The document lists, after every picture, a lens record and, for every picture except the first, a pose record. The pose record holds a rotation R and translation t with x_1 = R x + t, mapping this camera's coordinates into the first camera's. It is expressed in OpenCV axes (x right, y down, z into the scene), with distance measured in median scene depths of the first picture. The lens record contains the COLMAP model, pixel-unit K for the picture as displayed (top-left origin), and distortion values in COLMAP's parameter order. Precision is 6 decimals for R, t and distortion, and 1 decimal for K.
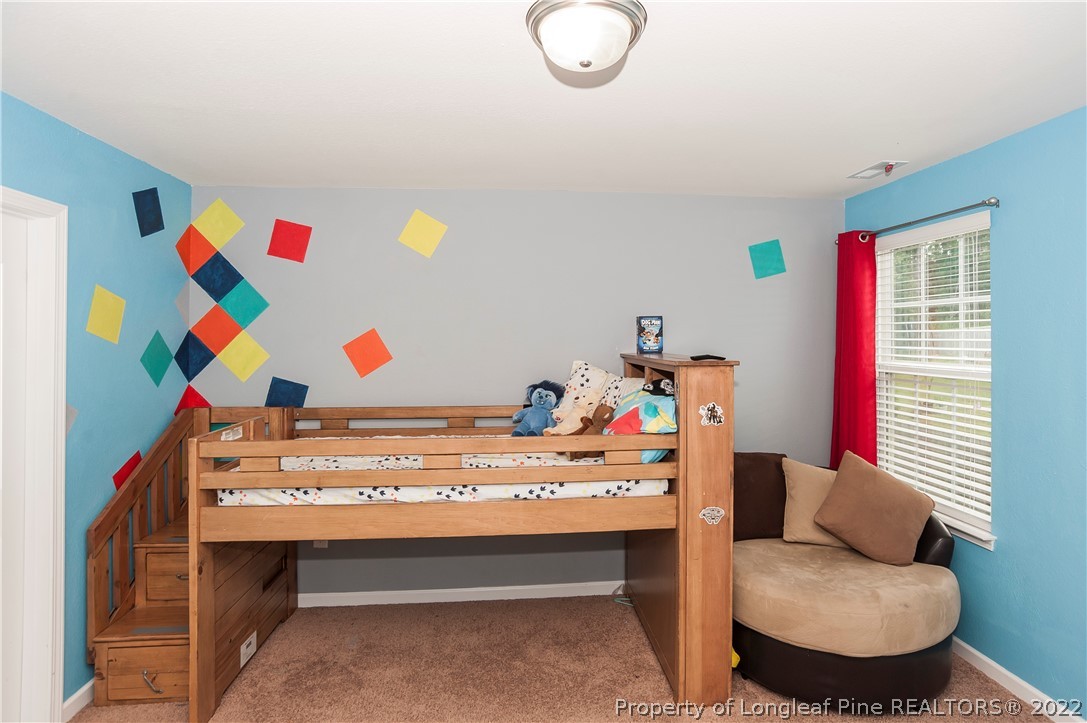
lens RADIAL K [[574.8, 0, 544.6], [0, 574.8, 335.4], [0, 0, 1]] dist [-0.049484, 0.031193]
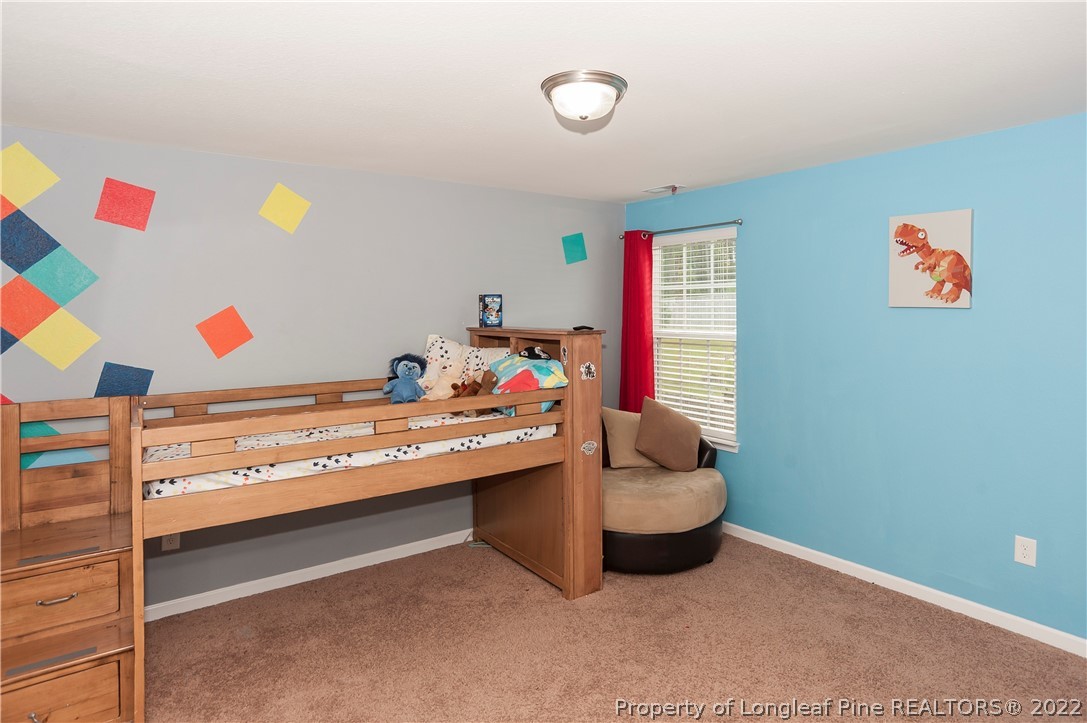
lens RADIAL K [[620.1, 0, 521.2], [0, 620.1, 320.2], [0, 0, 1]] dist [-0.002966, 0.024291]
pose [[0.875915, -0.013793, 0.482269, -0.489528], [0.005754, 0.999819, 0.018145, -0.005534], [-0.482432, -0.013119, 0.875835, -0.161536]]
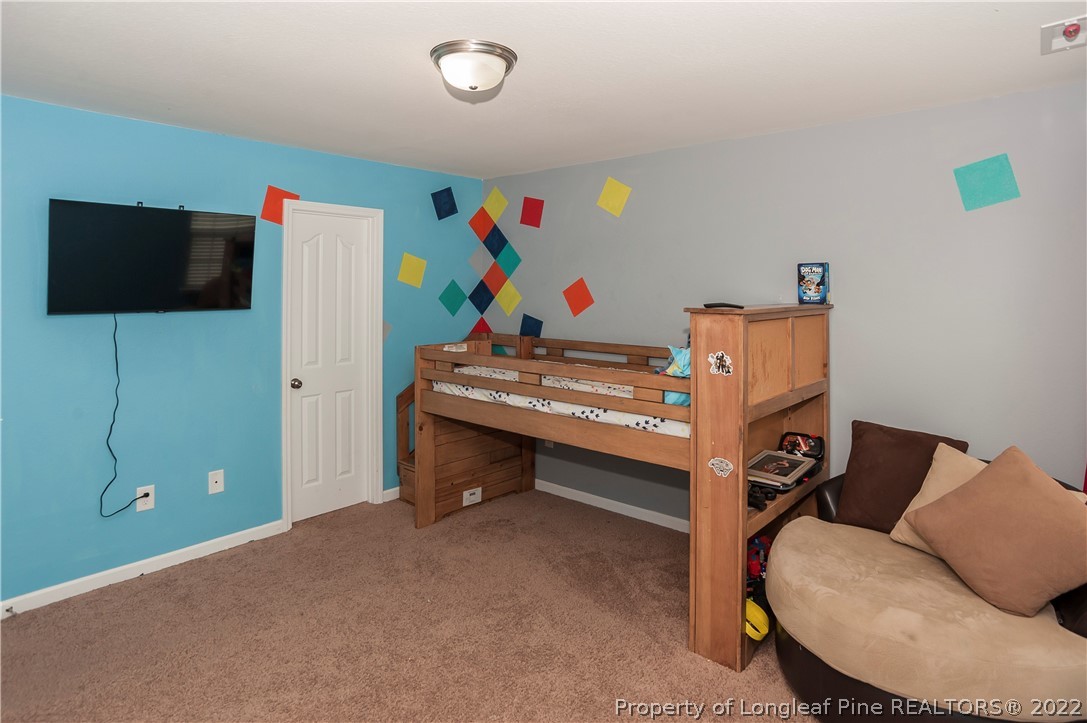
lens RADIAL K [[595.1, 0, 545.1], [0, 595.1, 287.3], [0, 0, 1]] dist [-0.003858, 0.001685]
pose [[0.693294, 0.007749, -0.720613, 0.756562], [-0.005995, 0.999970, 0.004986, 0.003570], [0.720630, 0.000863, 0.693319, 0.068167]]
